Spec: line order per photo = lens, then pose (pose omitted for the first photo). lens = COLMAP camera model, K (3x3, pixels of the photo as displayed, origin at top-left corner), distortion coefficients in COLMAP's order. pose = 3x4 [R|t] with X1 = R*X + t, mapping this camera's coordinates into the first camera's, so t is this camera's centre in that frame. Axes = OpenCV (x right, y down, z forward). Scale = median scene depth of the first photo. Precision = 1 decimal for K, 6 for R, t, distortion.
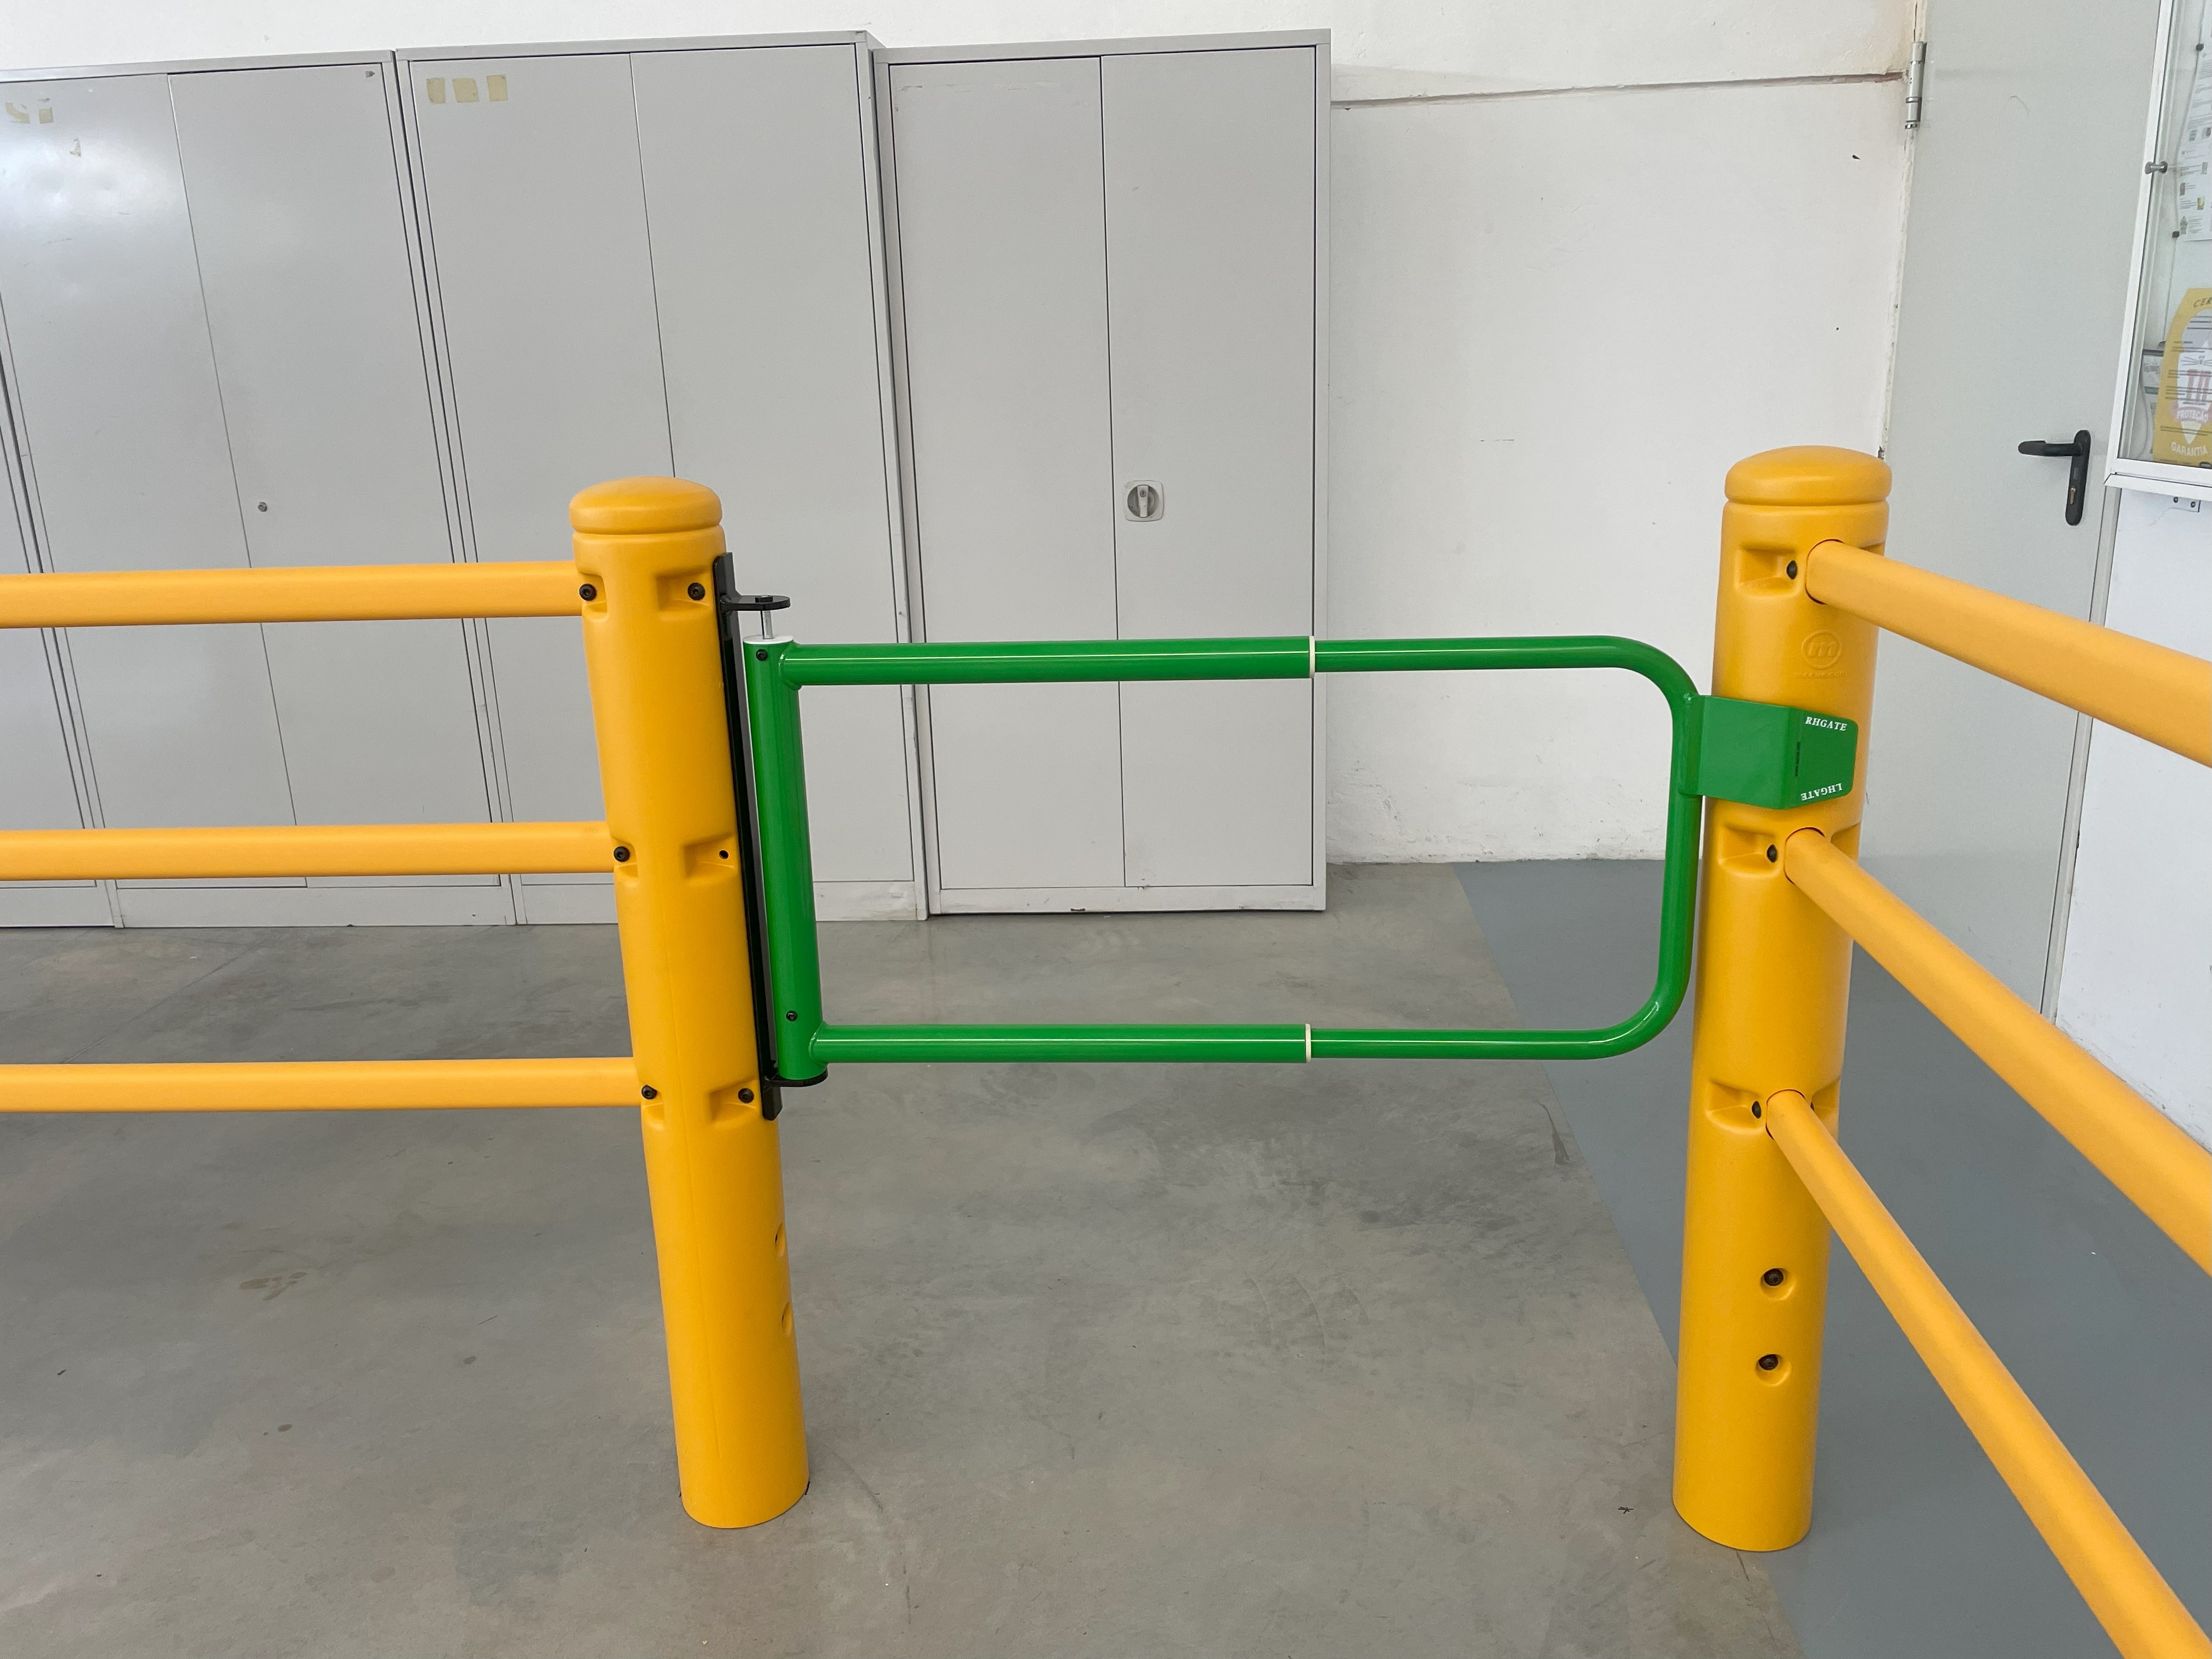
lens RADIAL K [[1637.8, 0, 1106.0], [0, 1637.8, 829.5], [0, 0, 1]] dist [0.075351, -0.096448]
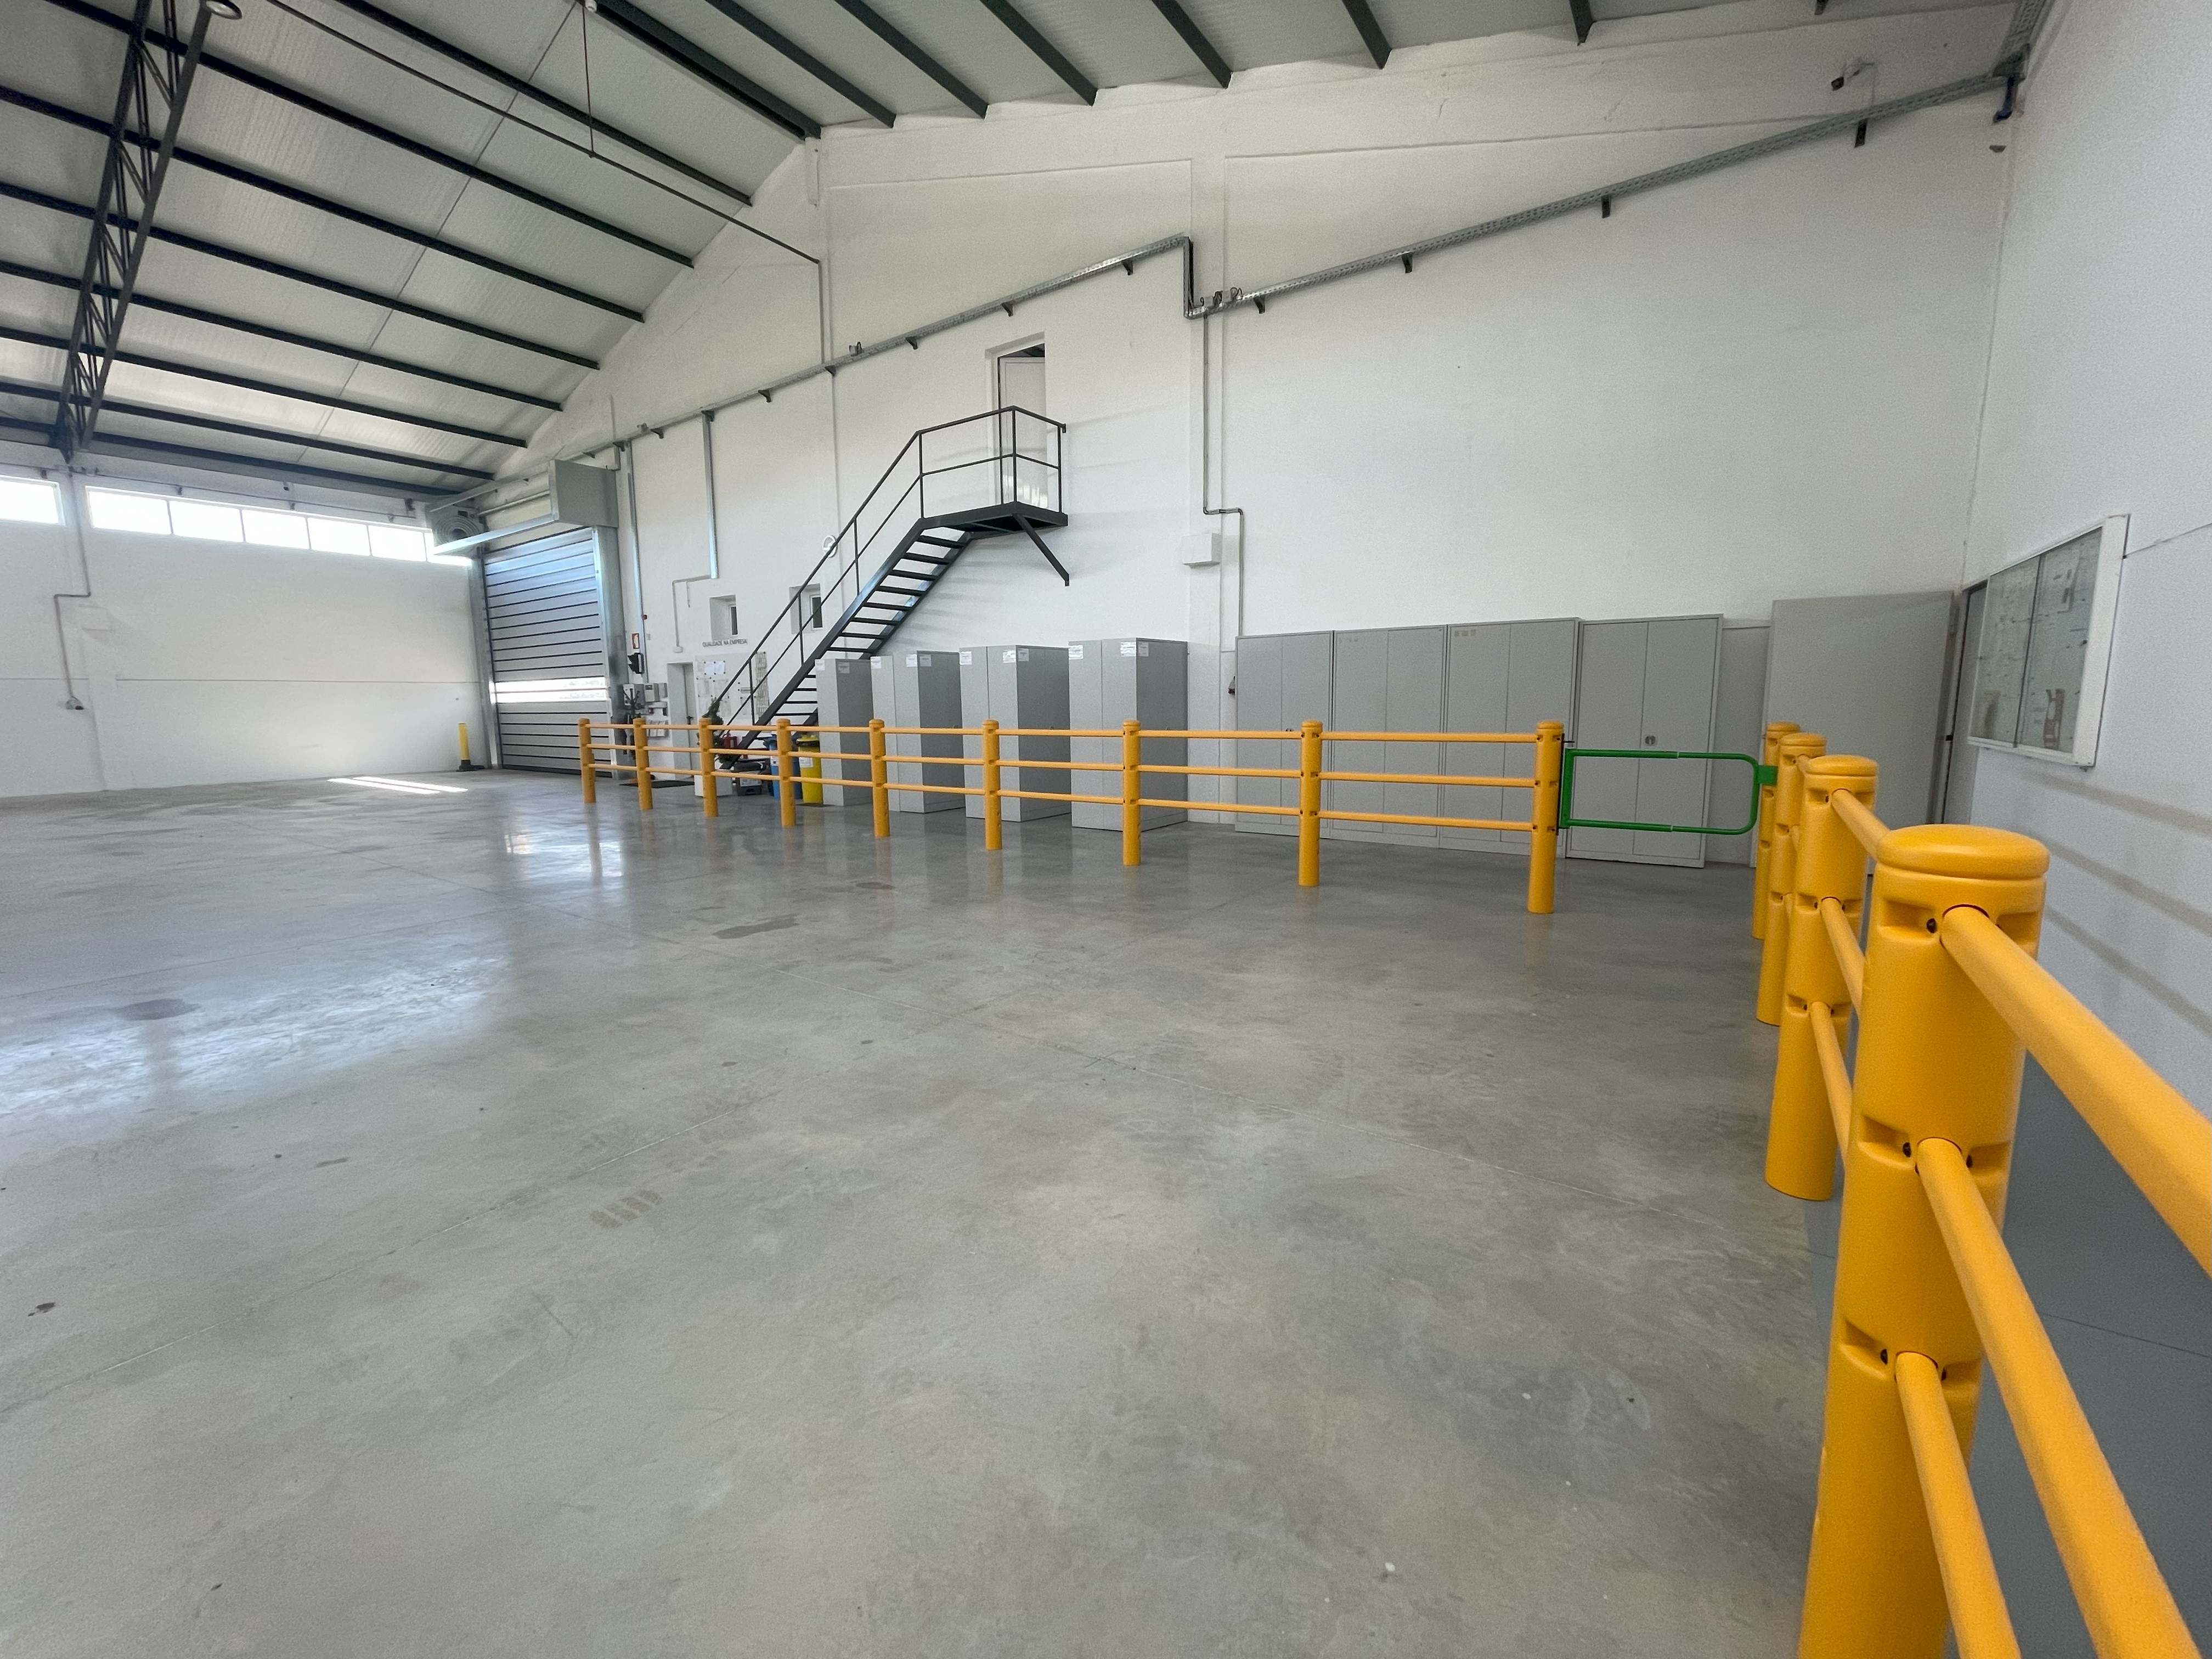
lens RADIAL K [[904.3, 0, 1106.0], [0, 904.3, 829.5], [0, 0, 1]] dist [-0.002065, -0.000149]
pose [[0.864581, 0.095270, -0.493379, -0.018097], [-0.154919, 0.984571, -0.081358, 0.742689], [0.478016, 0.146774, 0.866001, -2.740434]]
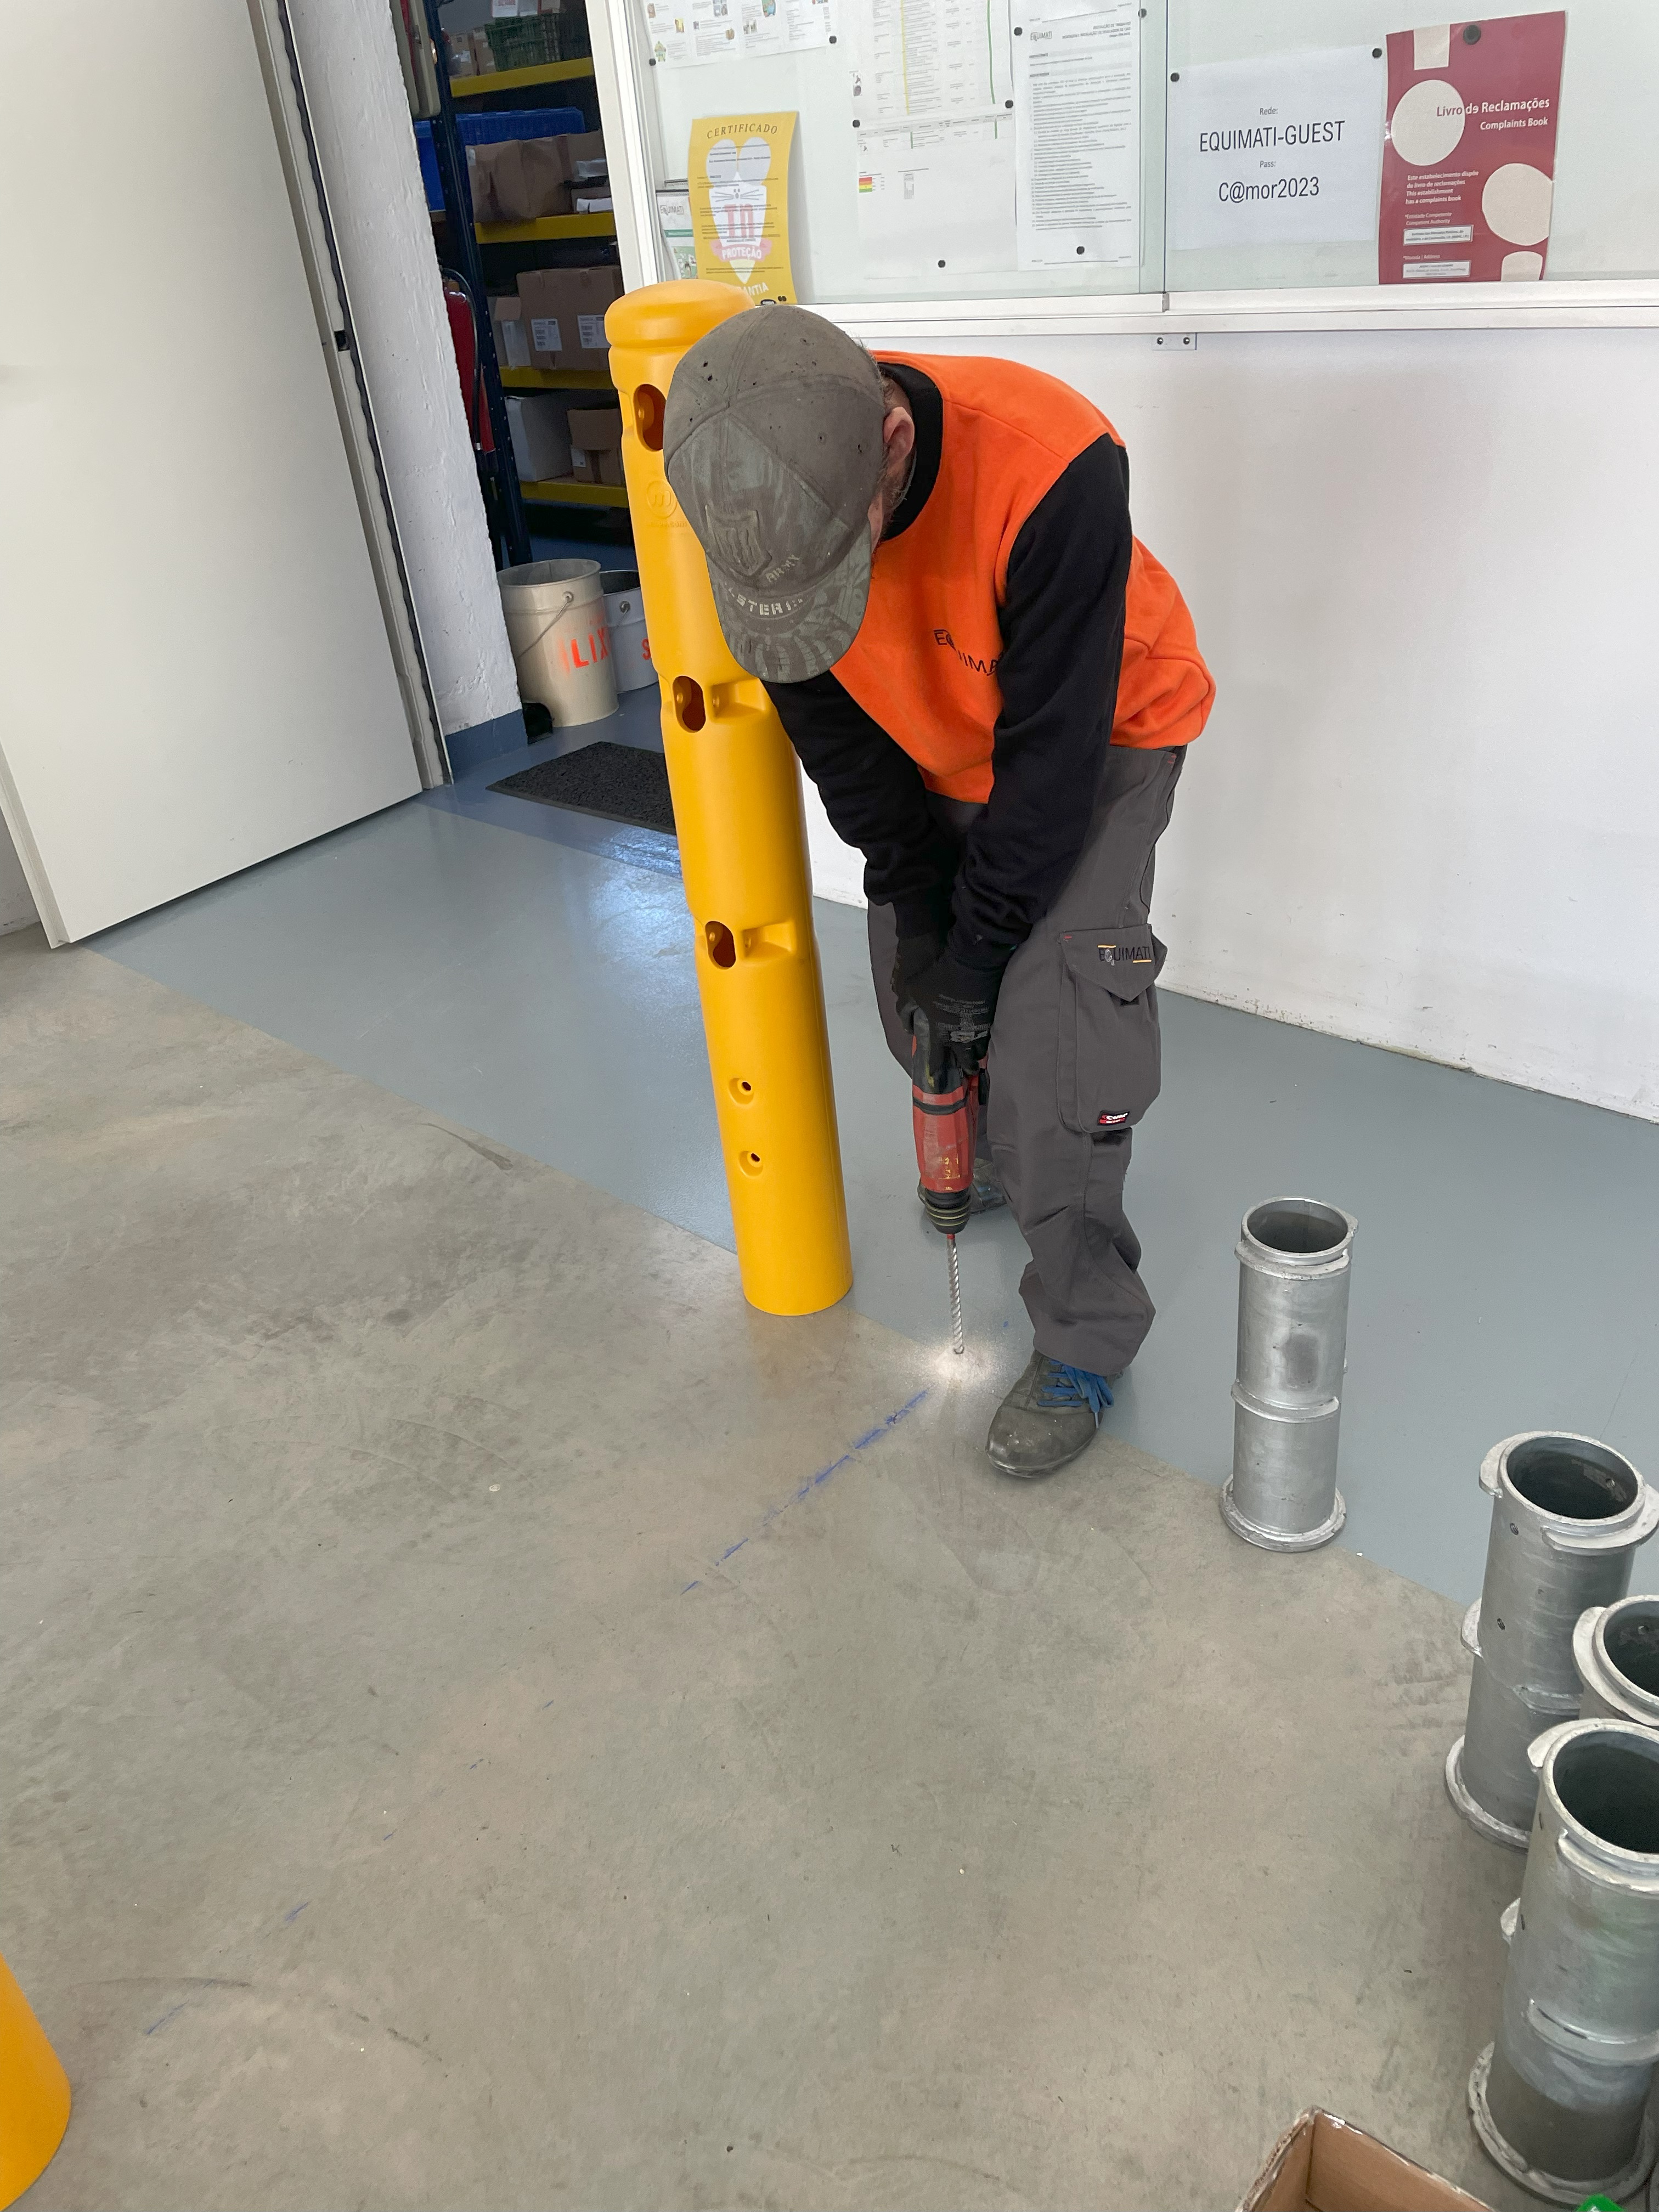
lens RADIAL K [[1637.8, 0, 829.5], [0, 1637.8, 1106.0], [0, 0, 1]] dist [0.075351, -0.096448]
pose [[0.631447, -0.415690, 0.654582, -0.213581], [0.286262, 0.909502, 0.301431, -0.060349], [-0.720645, -0.002956, 0.693298, 0.235497]]
